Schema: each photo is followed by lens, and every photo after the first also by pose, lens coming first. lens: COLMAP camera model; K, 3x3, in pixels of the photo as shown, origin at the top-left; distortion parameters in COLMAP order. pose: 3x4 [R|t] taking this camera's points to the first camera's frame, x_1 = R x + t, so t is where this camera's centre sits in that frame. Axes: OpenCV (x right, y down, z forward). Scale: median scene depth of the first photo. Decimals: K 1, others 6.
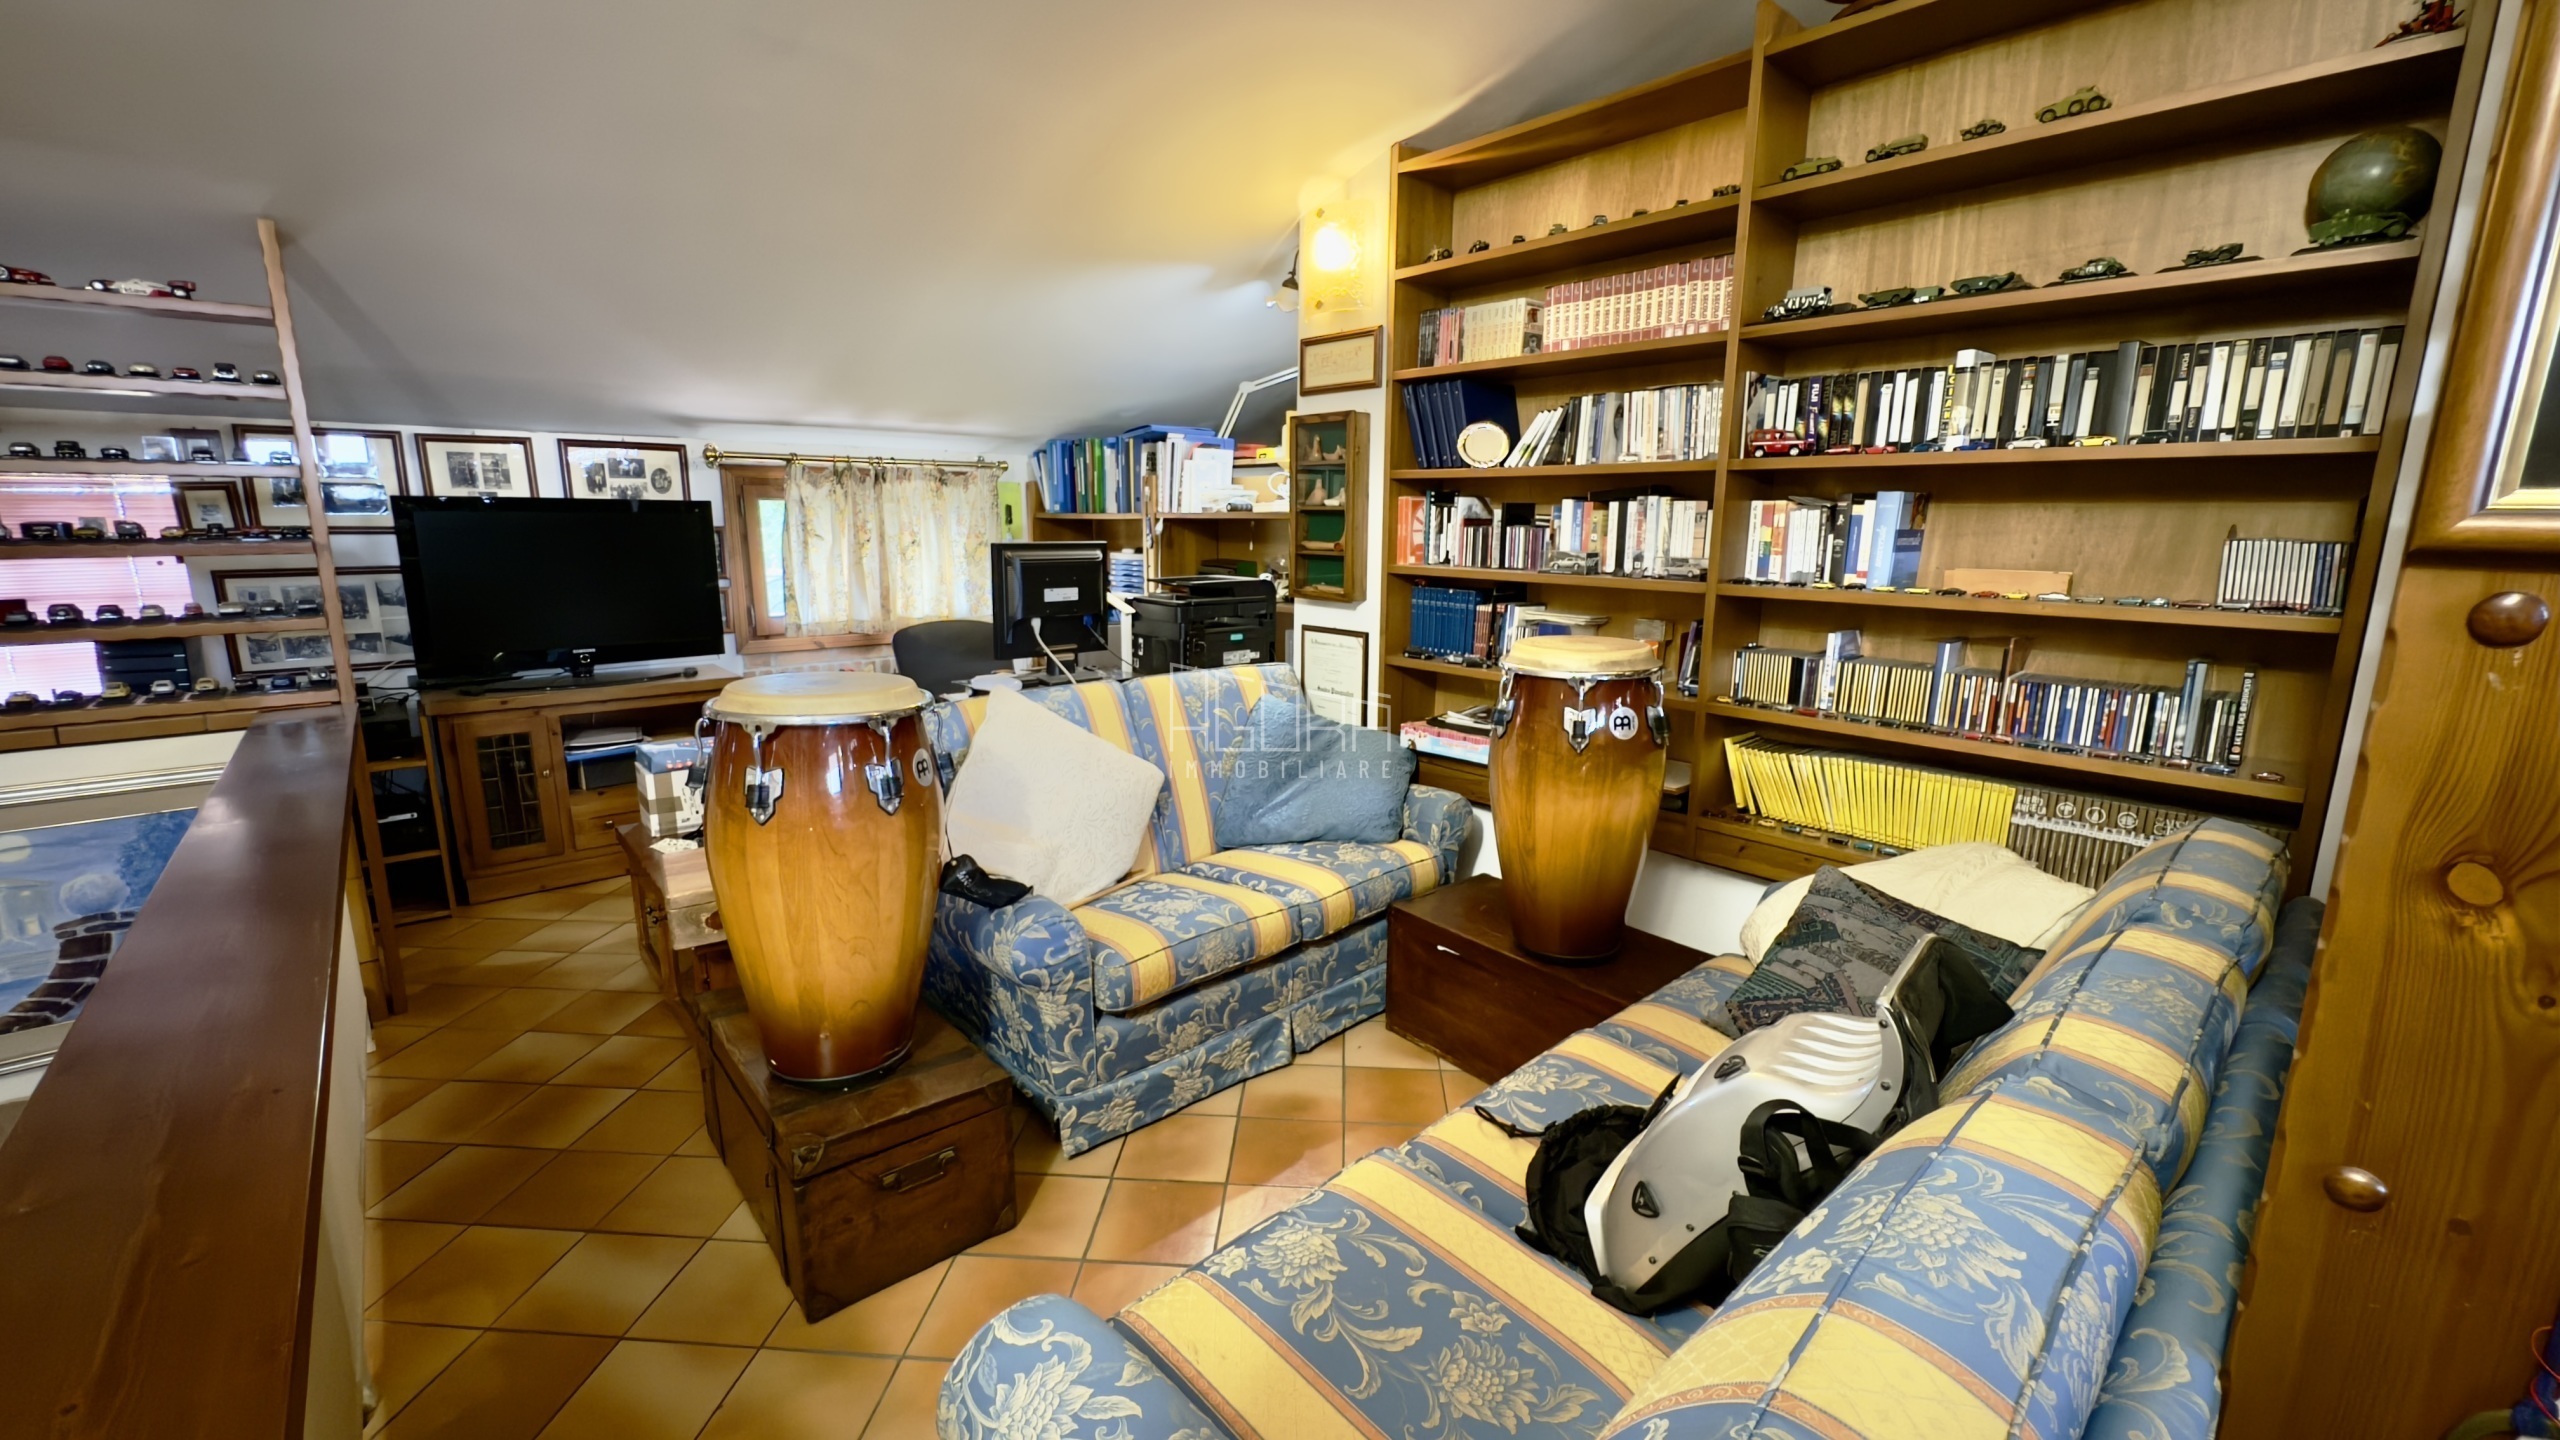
lens RADIAL K [[1022.8, 0, 1276.0], [0, 1022.8, 720.3], [0, 0, 1]] dist [-0.004425, 0.000394]
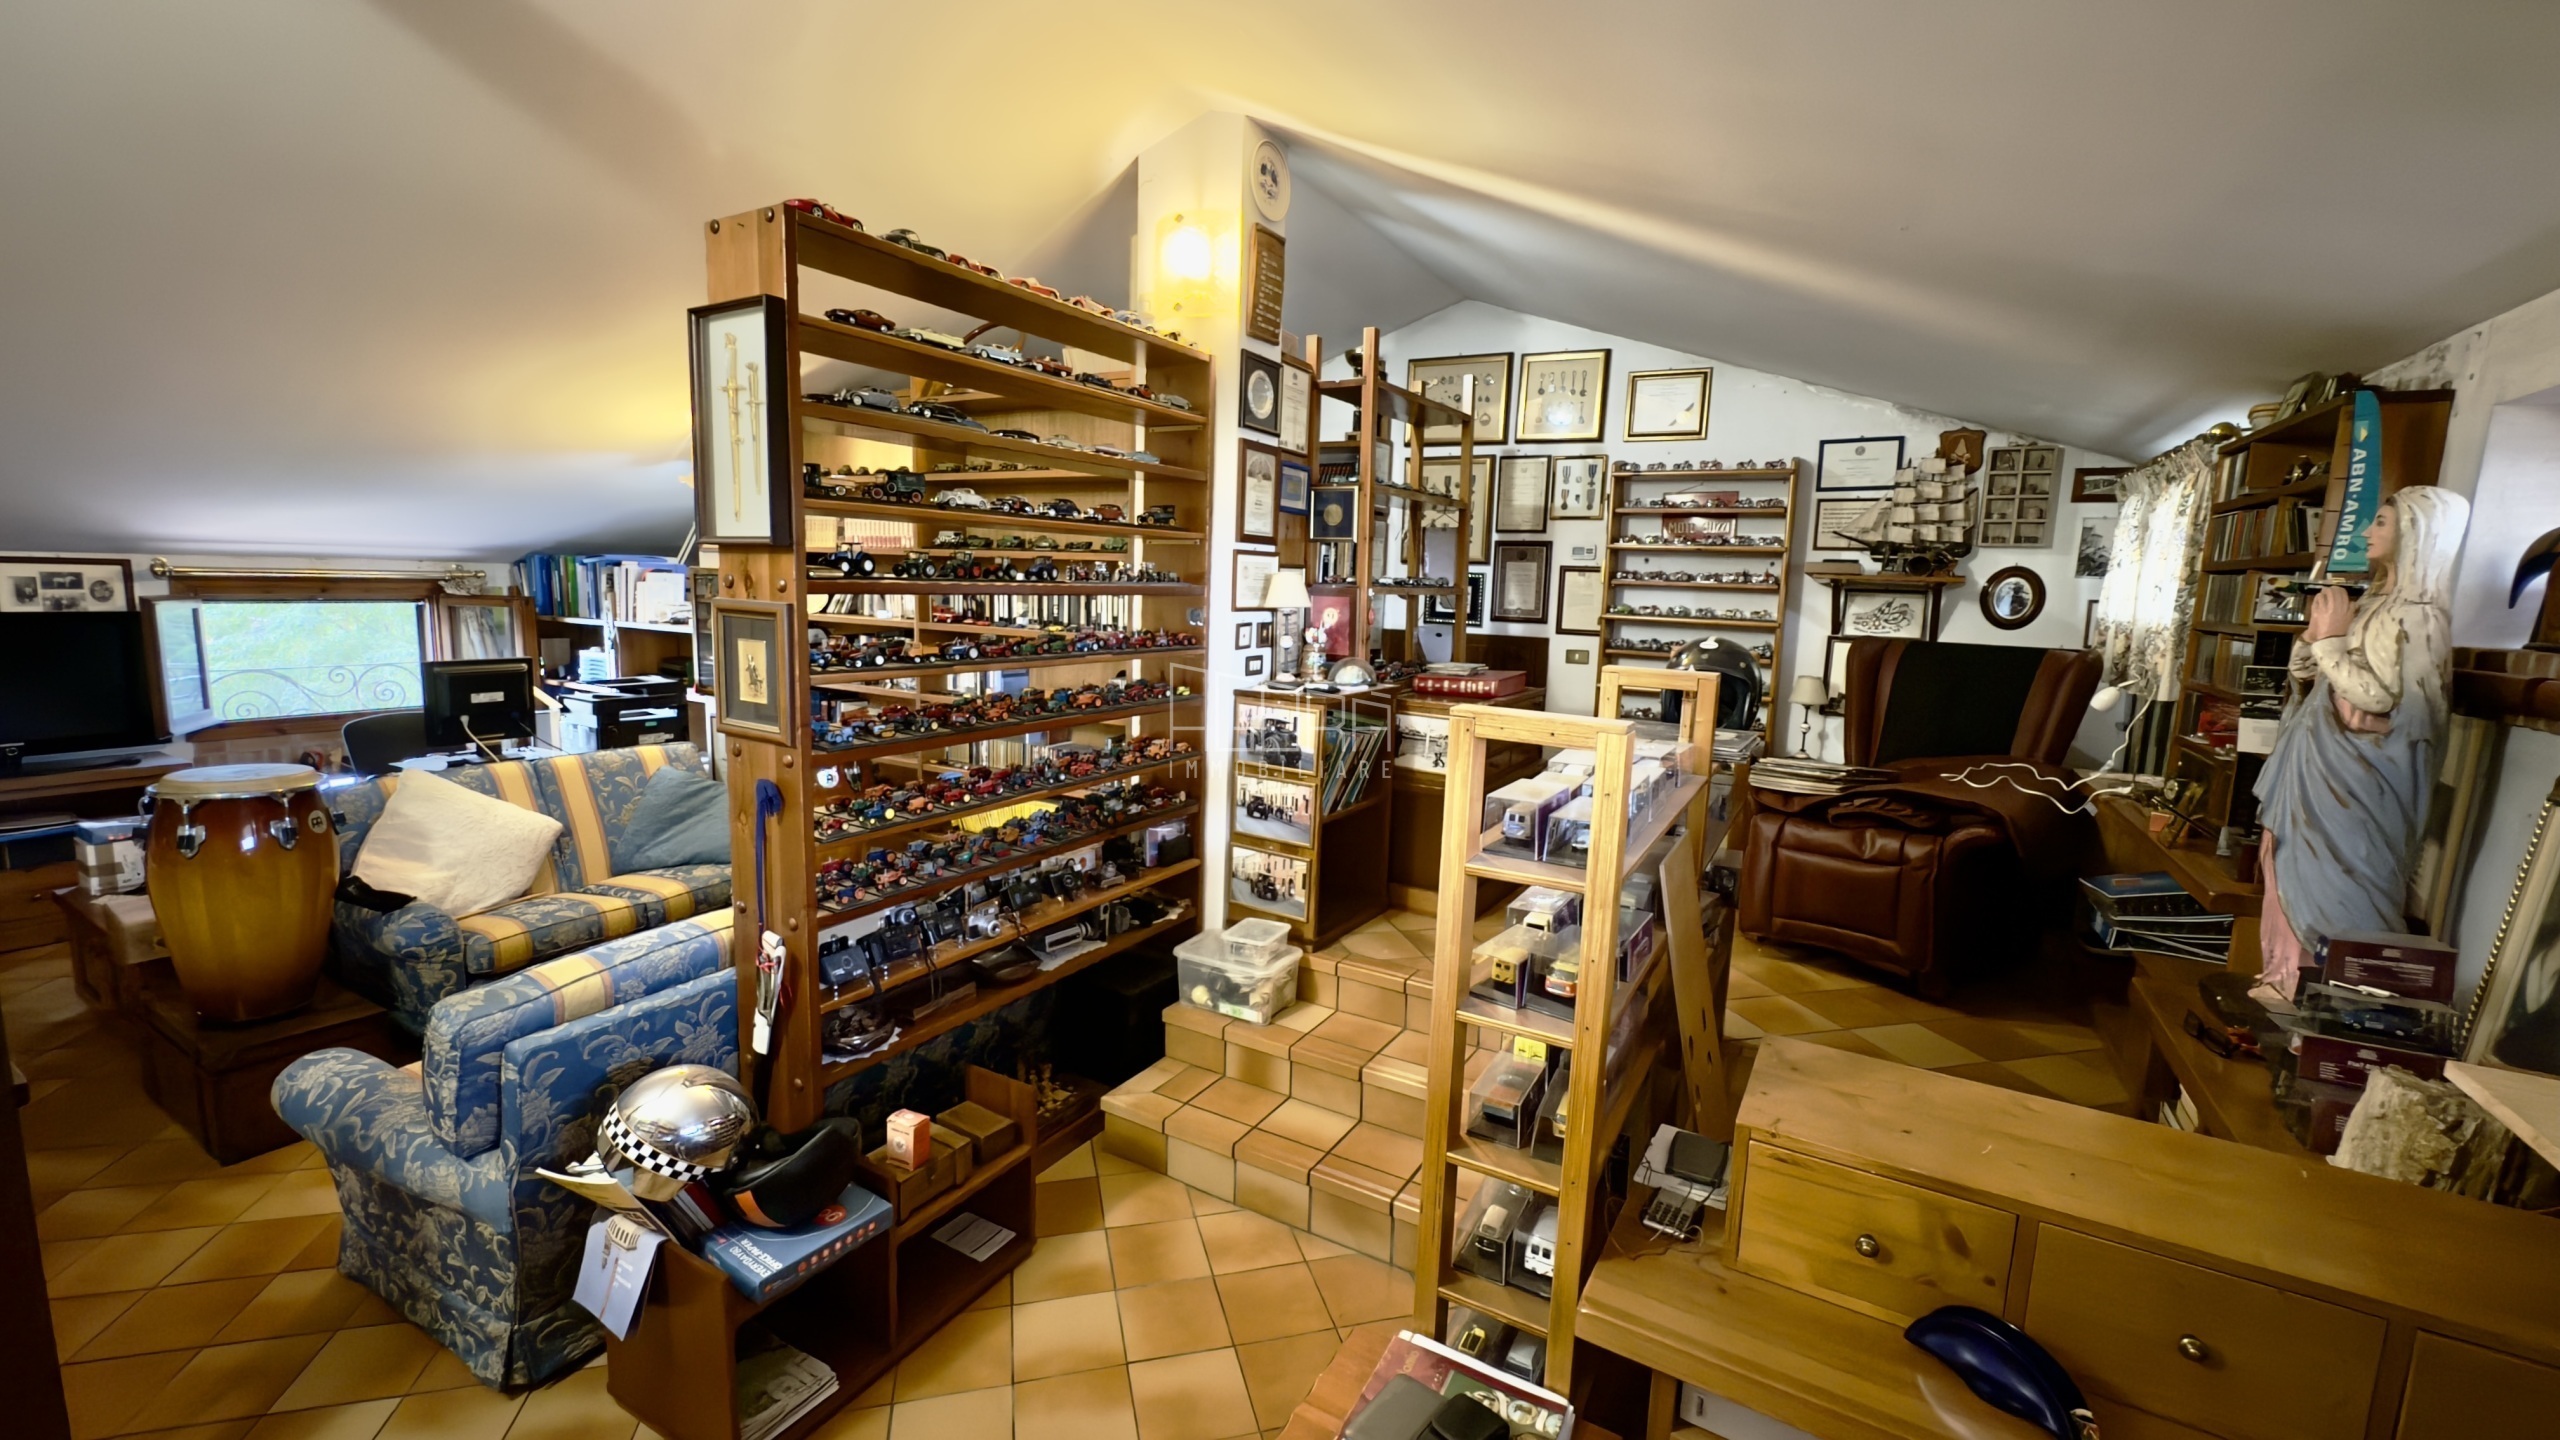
lens RADIAL K [[1022.8, 0, 1282.3], [0, 1022.8, 718.0], [0, 0, 1]] dist [-0.004425, 0.000394]
pose [[0.946265, -0.018168, 0.322881, 0.419728], [0.035074, 0.998297, -0.046620, 0.006420], [-0.321484, 0.055440, 0.945291, -0.745640]]
